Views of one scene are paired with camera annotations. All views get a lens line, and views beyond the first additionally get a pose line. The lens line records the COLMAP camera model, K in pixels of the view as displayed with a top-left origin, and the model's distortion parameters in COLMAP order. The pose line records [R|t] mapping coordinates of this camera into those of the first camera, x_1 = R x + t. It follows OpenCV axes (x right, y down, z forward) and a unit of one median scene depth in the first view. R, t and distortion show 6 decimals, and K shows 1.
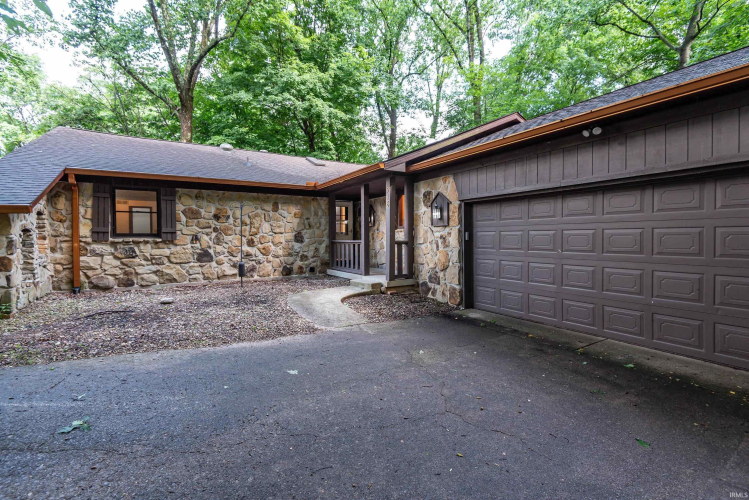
lens RADIAL K [[338.2, 0, 377.9], [0, 338.2, 243.7], [0, 0, 1]] dist [0.023513, -0.012539]
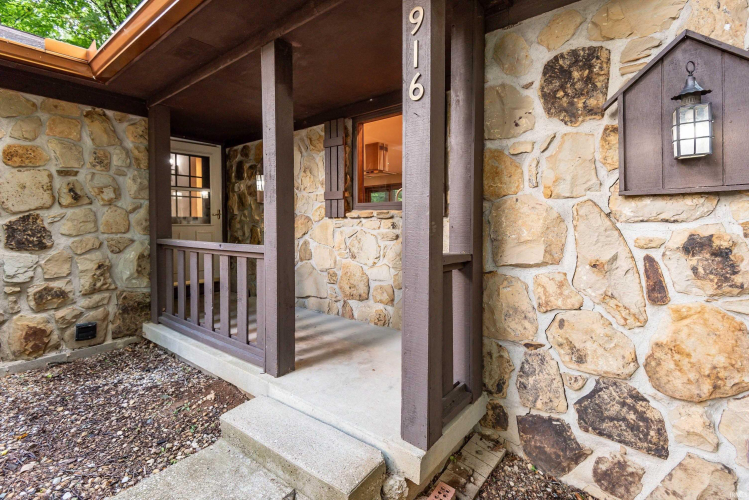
lens RADIAL K [[344.5, 0, 373.9], [0, 344.5, 228.4], [0, 0, 1]] dist [0.028552, -0.014779]
pose [[0.937334, -0.003742, 0.348412, -0.064901], [0.003704, 0.999993, 0.000776, -0.026275], [-0.348412, 0.000563, 0.937341, 0.719257]]
